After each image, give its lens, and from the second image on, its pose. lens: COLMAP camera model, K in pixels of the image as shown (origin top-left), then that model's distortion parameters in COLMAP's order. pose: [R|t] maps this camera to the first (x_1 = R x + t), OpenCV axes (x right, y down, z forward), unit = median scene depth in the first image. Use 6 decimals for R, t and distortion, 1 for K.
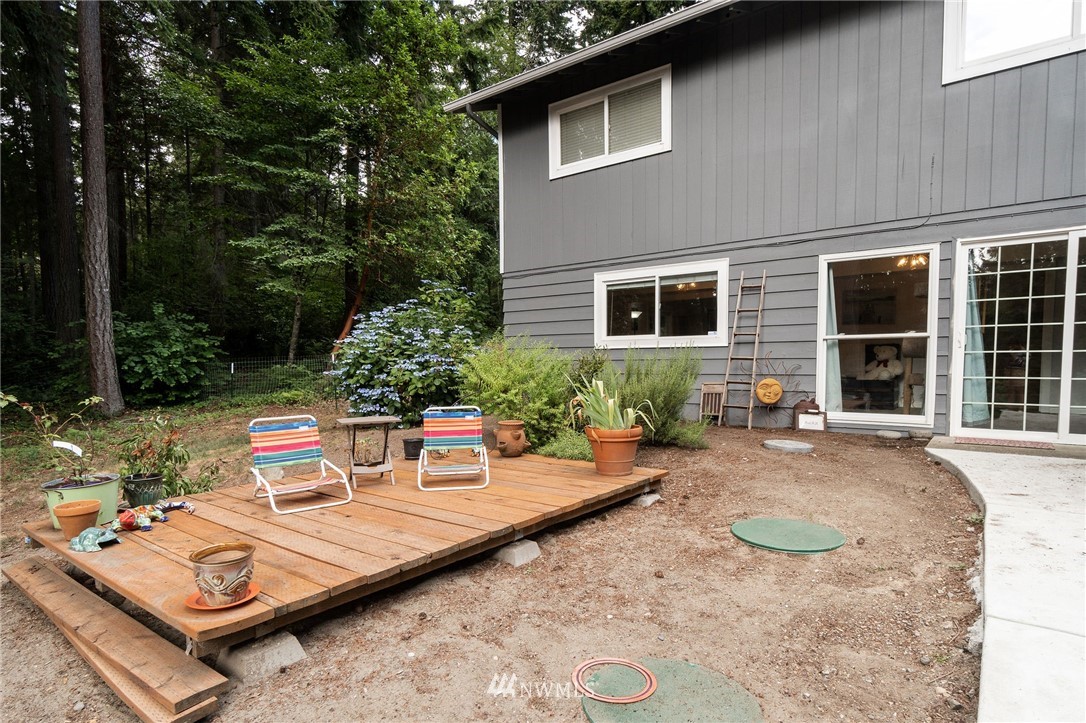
lens RADIAL K [[596.0, 0, 536.7], [0, 596.0, 396.5], [0, 0, 1]] dist [0.001226, -0.002055]
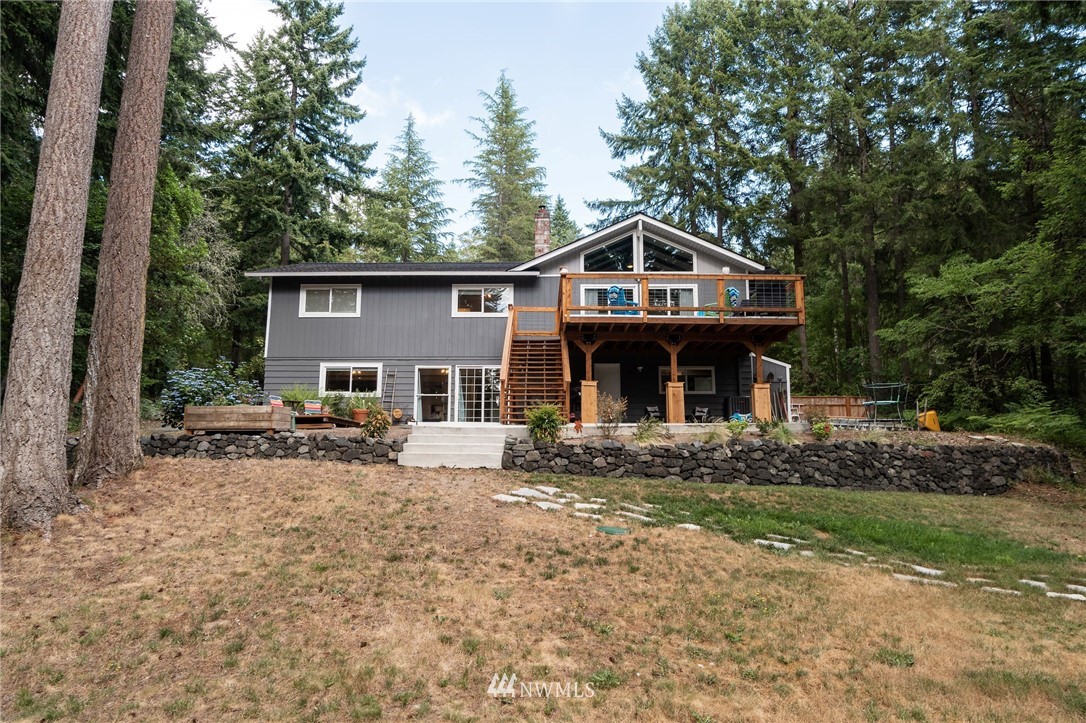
lens RADIAL K [[642.0, 0, 545.3], [0, 642.0, 373.8], [0, 0, 1]] dist [-0.000867, -0.000029]
pose [[0.790789, 0.095681, 0.604565, -0.941337], [0.027549, 0.981142, -0.191314, 0.430640], [-0.611469, 0.167944, 0.773240, -1.852229]]
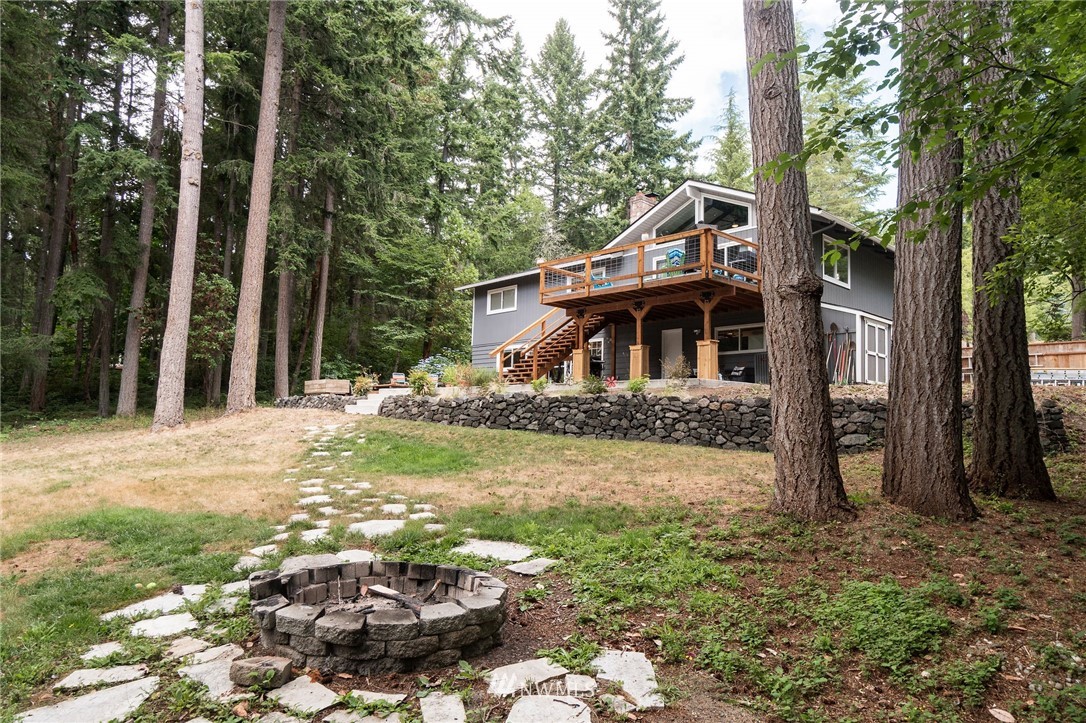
lens RADIAL K [[666.9, 0, 560.0], [0, 666.9, 362.6], [0, 0, 1]] dist [-0.002512, -0.000812]
pose [[0.991715, 0.026784, -0.125632, 1.162910], [-0.046759, 0.986194, -0.158852, 0.542180], [0.119643, 0.163411, 0.979277, -3.111369]]
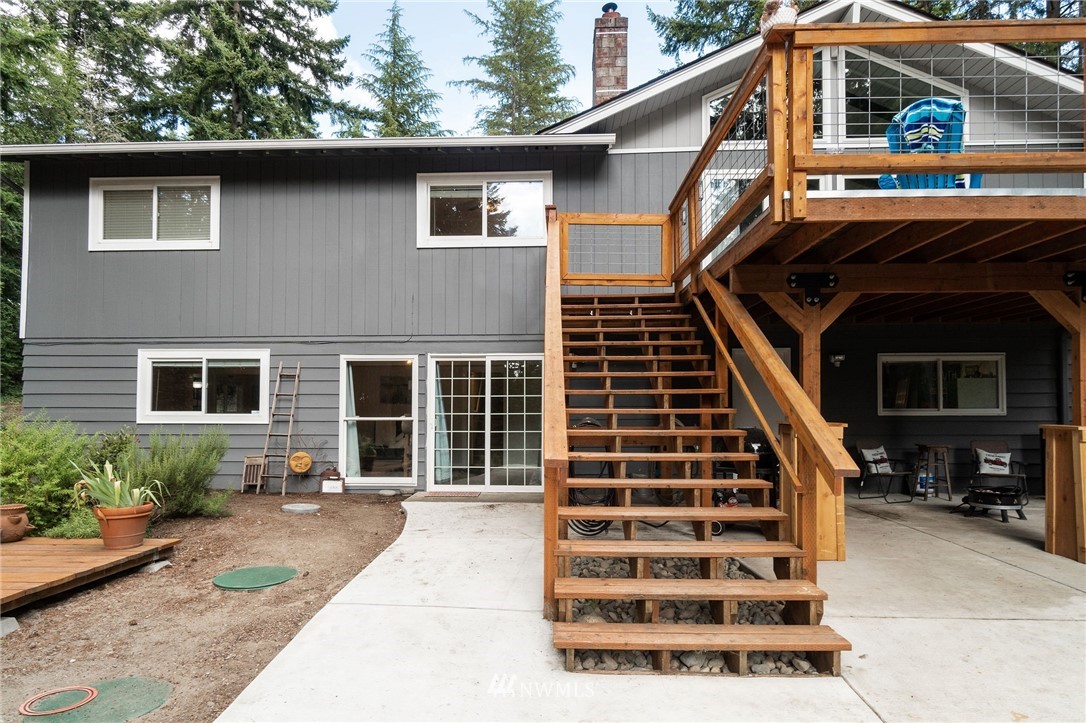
lens RADIAL K [[596.0, 0, 536.7], [0, 596.0, 396.5], [0, 0, 1]] dist [0.001226, -0.002055]
pose [[0.808452, 0.029722, 0.587811, 0.071001], [0.027591, 0.995712, -0.088294, -0.024888], [-0.587914, 0.087599, 0.804166, -0.297250]]
